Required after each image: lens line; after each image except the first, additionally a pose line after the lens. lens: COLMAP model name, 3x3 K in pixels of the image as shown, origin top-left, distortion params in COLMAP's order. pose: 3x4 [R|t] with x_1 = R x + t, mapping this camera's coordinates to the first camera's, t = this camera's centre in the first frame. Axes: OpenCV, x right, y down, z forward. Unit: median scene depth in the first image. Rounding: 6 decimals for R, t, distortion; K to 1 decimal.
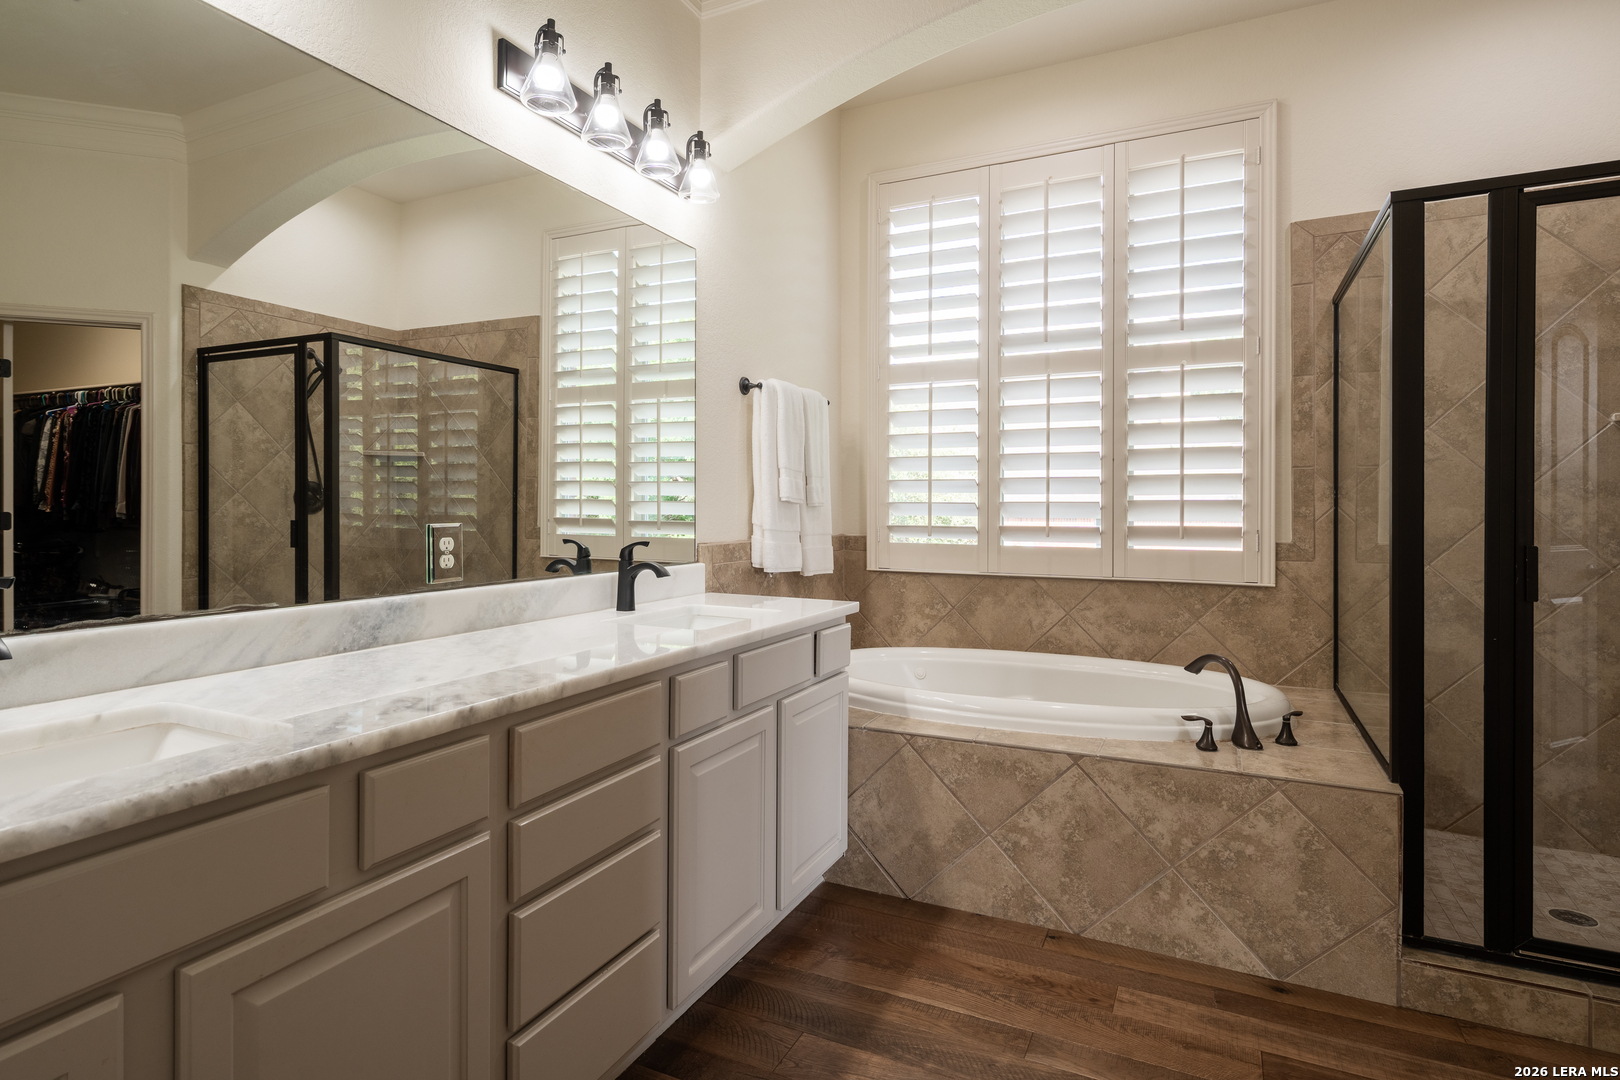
lens RADIAL K [[845.7, 0, 813.3], [0, 845.7, 508.7], [0, 0, 1]] dist [-0.002691, 0.000138]
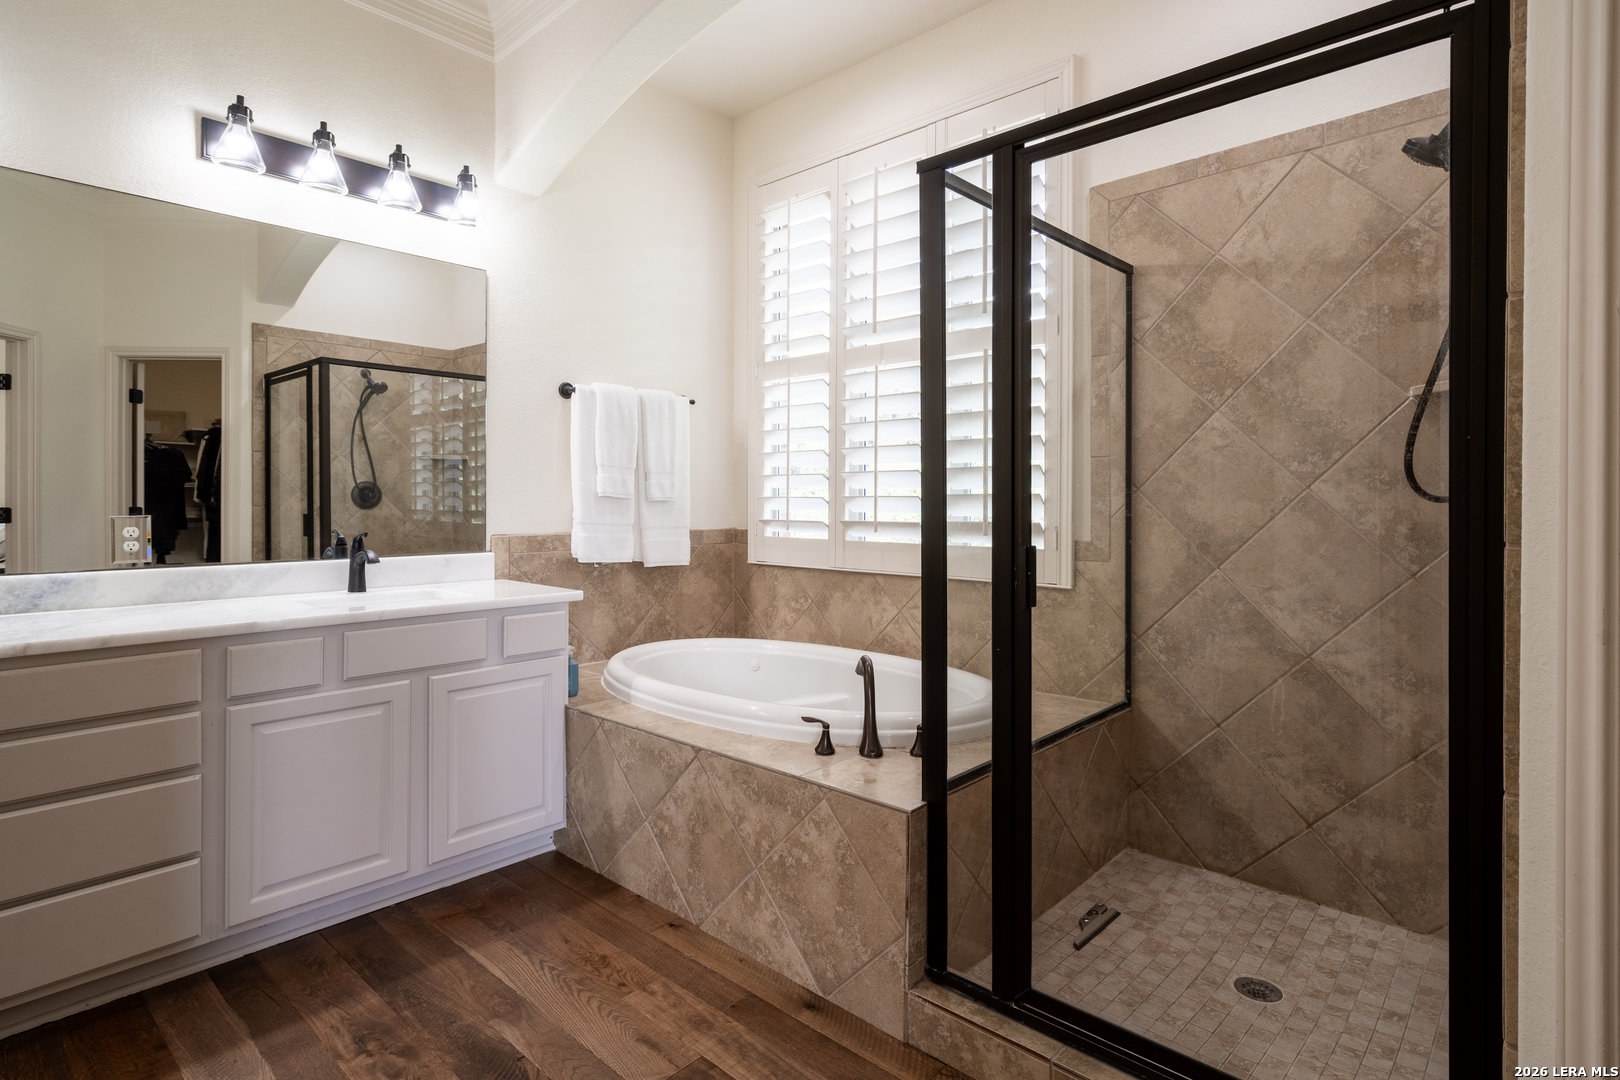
lens RADIAL K [[845.7, 0, 863.9], [0, 845.7, 499.9], [0, 0, 1]] dist [-0.002691, 0.000138]
pose [[0.961954, -0.001223, -0.273208, 0.655663], [0.000412, 0.999995, -0.003028, -0.001164], [0.273211, 0.002800, 0.961950, 0.069766]]
